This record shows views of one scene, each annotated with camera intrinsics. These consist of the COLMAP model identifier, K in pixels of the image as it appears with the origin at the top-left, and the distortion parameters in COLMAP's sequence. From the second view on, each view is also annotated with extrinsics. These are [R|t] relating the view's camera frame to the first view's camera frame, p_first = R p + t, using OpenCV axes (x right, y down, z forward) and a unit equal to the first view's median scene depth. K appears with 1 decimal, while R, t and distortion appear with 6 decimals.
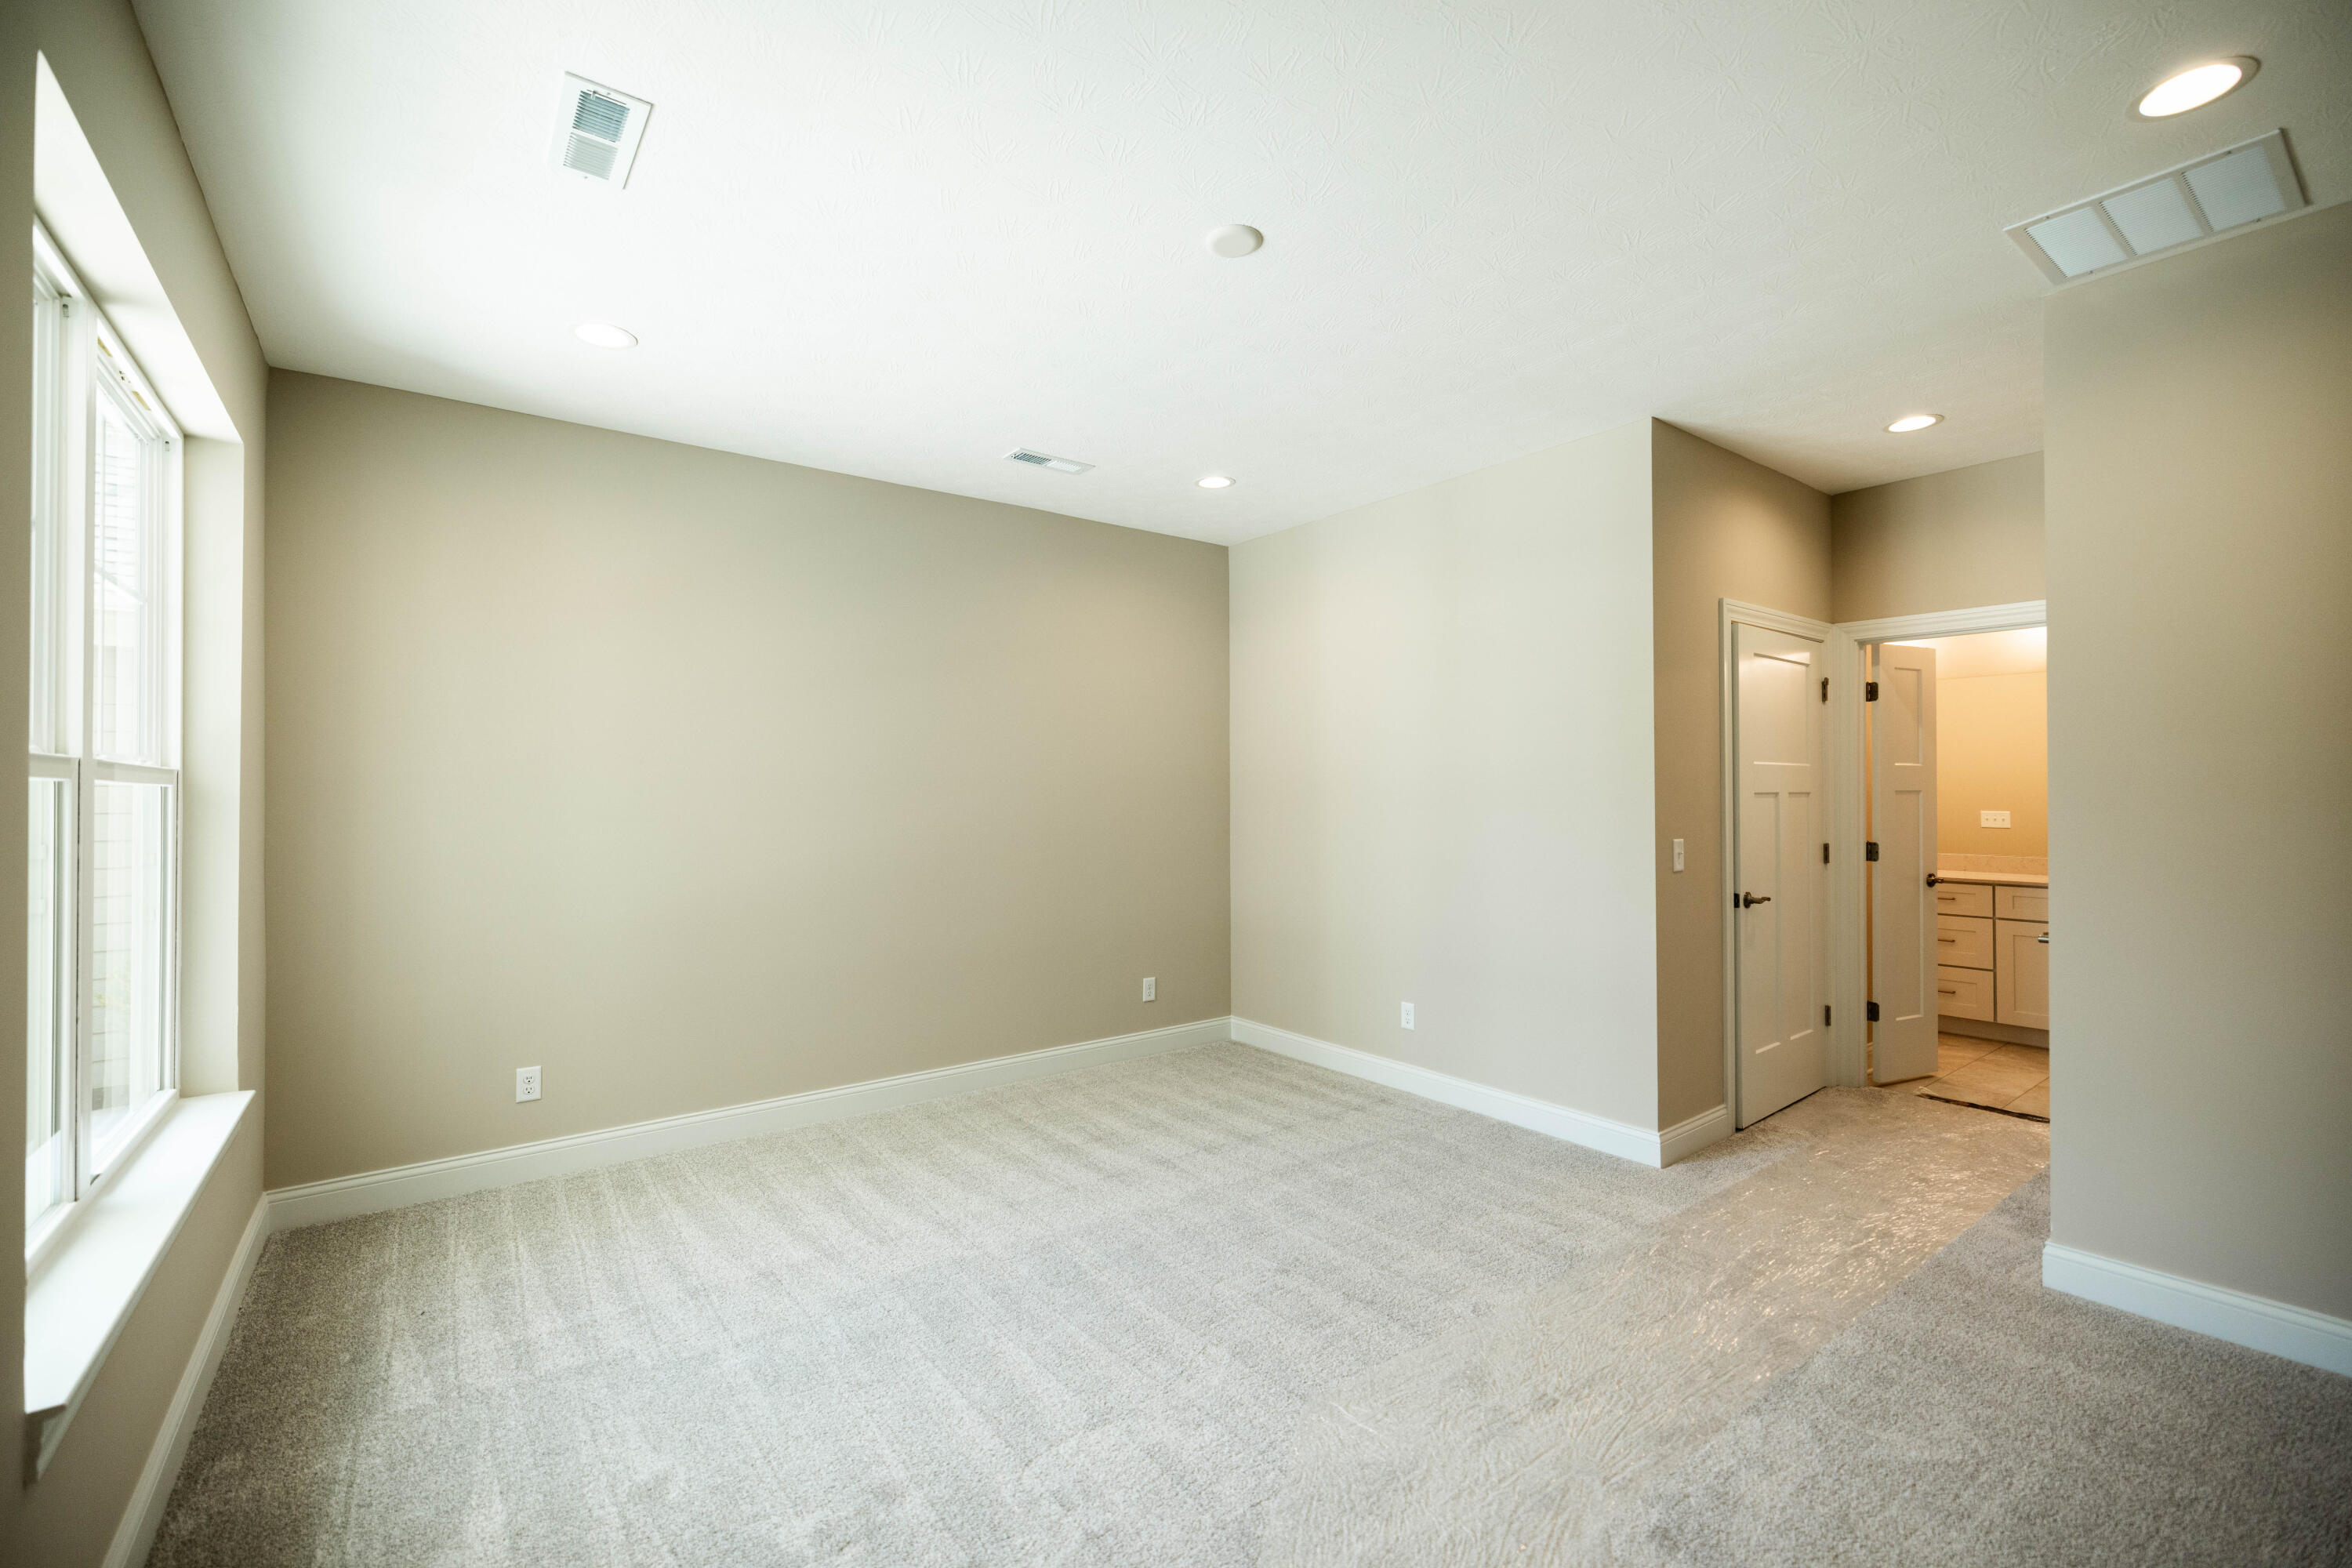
lens RADIAL K [[983.2, 0, 1175.7], [0, 983.2, 789.3], [0, 0, 1]] dist [0.002206, -0.000193]
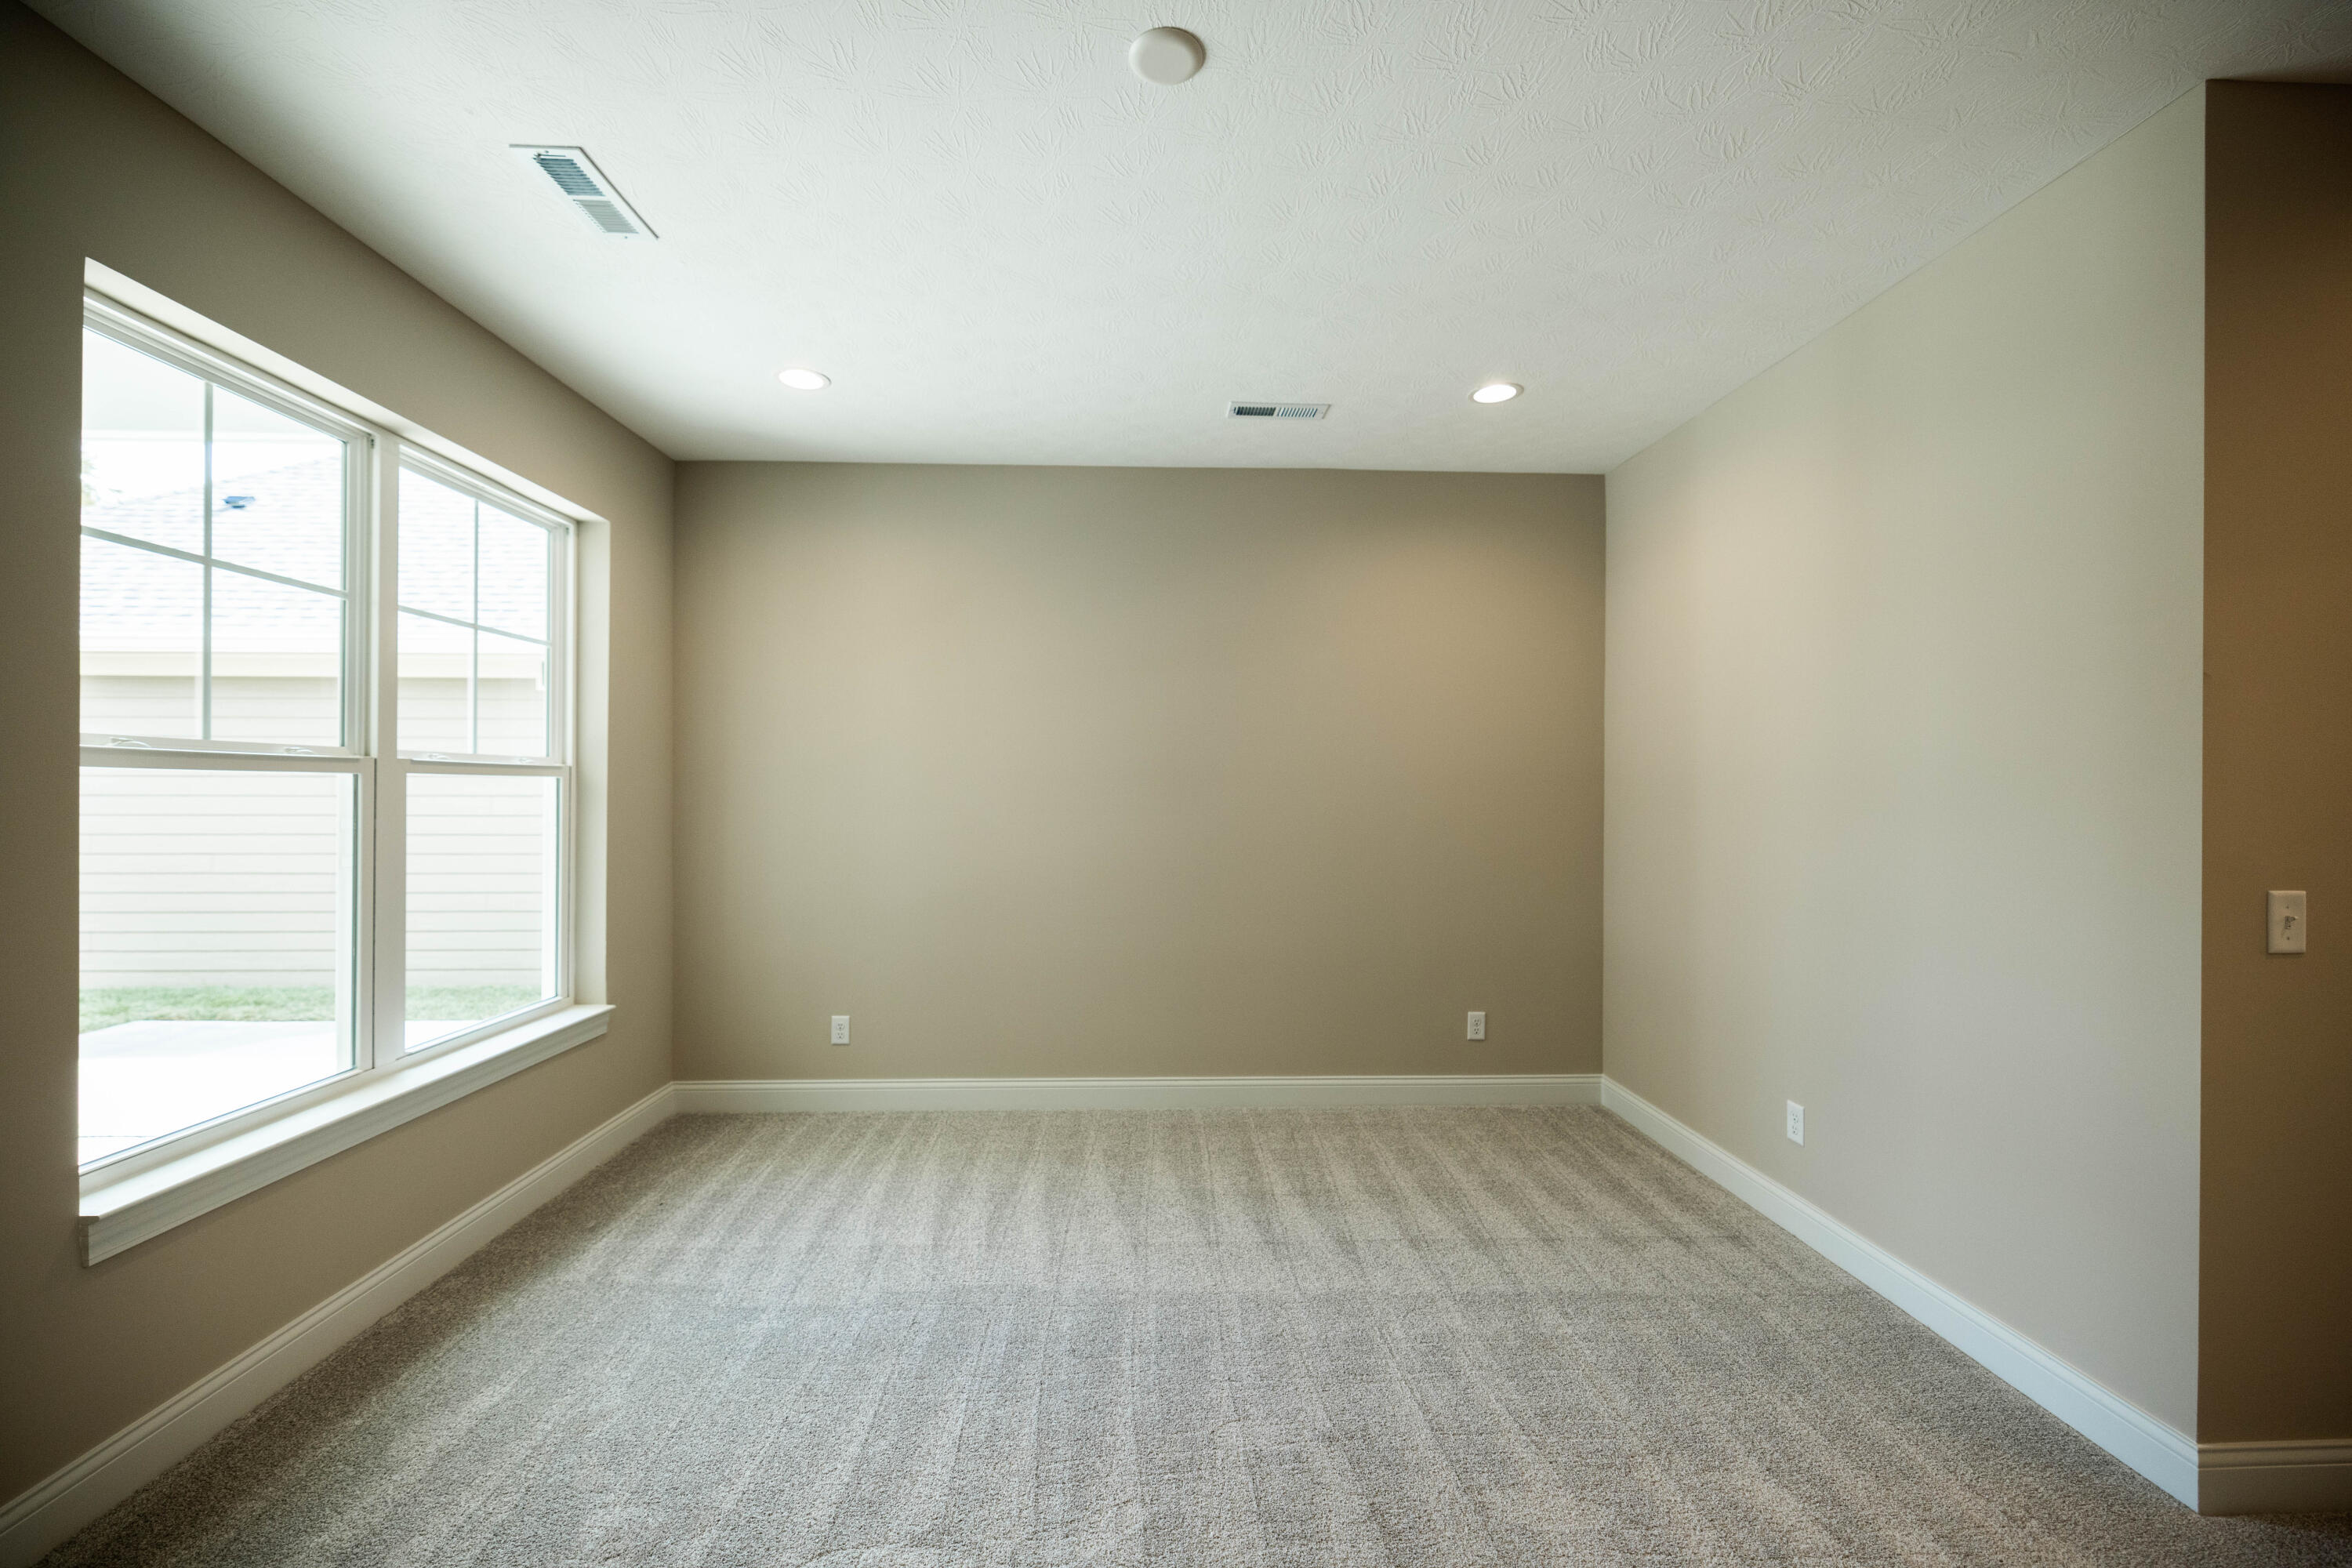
lens RADIAL K [[976.2, 0, 1168.1], [0, 976.2, 784.3], [0, 0, 1]] dist [0.001479, -0.000427]
pose [[0.823288, 0.005739, -0.567596, 0.328896], [-0.005524, 0.999983, 0.002097, -0.000038], [0.567598, 0.001409, 0.823305, 0.257038]]
